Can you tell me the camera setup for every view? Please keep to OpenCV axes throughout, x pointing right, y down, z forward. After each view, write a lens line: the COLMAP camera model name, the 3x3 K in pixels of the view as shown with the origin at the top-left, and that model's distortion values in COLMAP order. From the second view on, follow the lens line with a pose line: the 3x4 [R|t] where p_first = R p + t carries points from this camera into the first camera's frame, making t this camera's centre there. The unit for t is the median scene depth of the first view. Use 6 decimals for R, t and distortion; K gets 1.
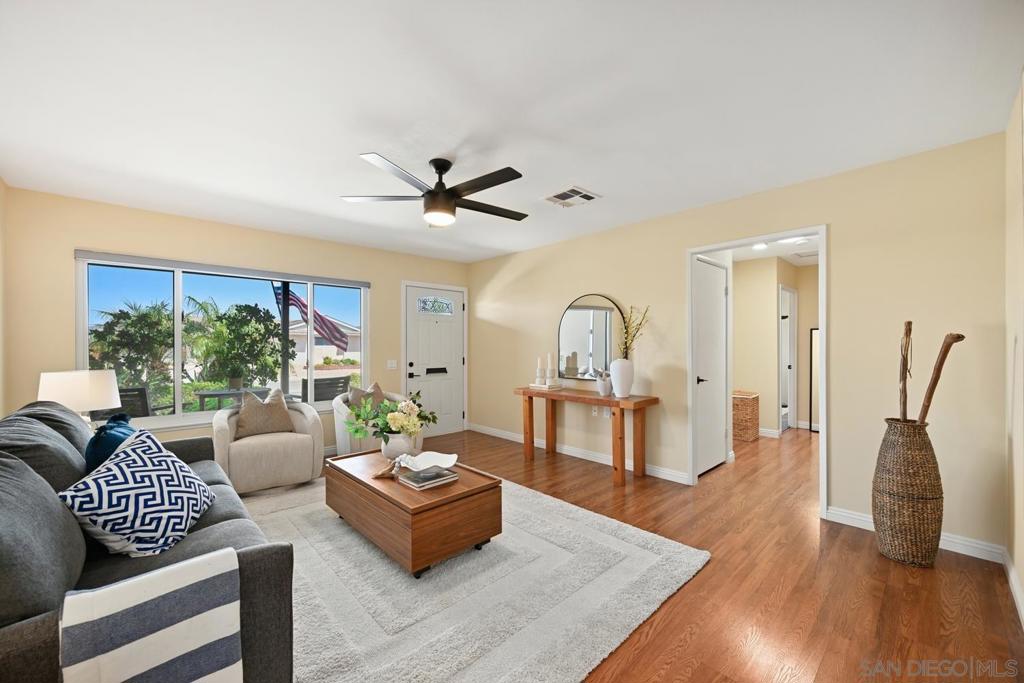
lens RADIAL K [[399.9, 0, 510.5], [0, 399.9, 343.5], [0, 0, 1]] dist [-0.000921, -0.000750]
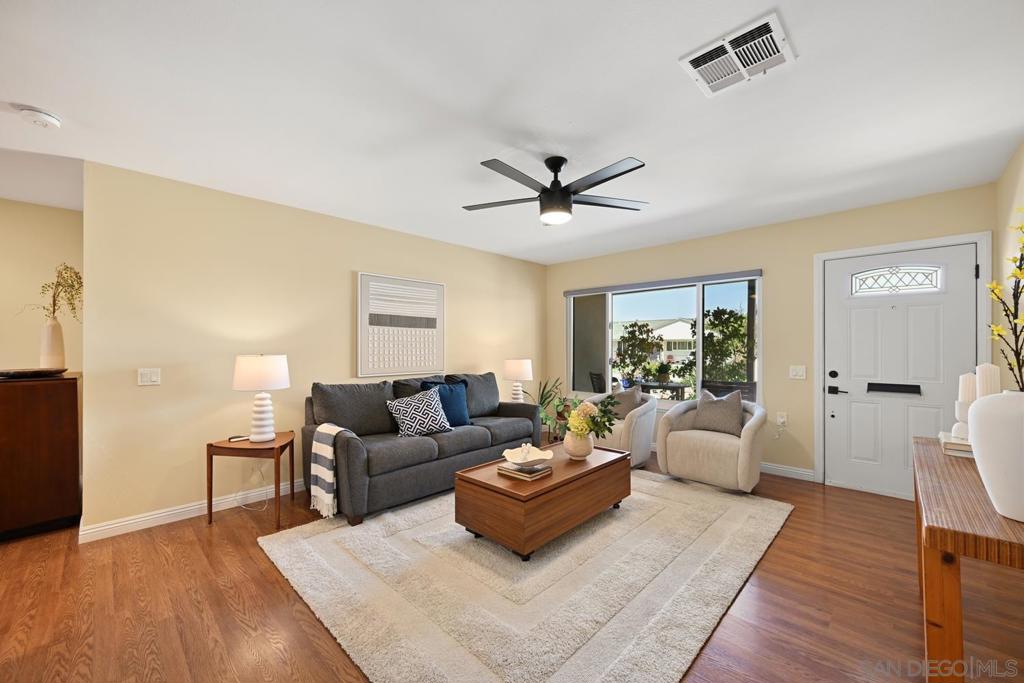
lens RADIAL K [[399.9, 0, 516.9], [0, 399.9, 340.7], [0, 0, 1]] dist [-0.000921, -0.000750]
pose [[0.057512, -0.012566, -0.998266, 0.403907], [0.004119, 0.999915, -0.012350, 0.001524], [0.998336, -0.003402, 0.057559, 0.429222]]
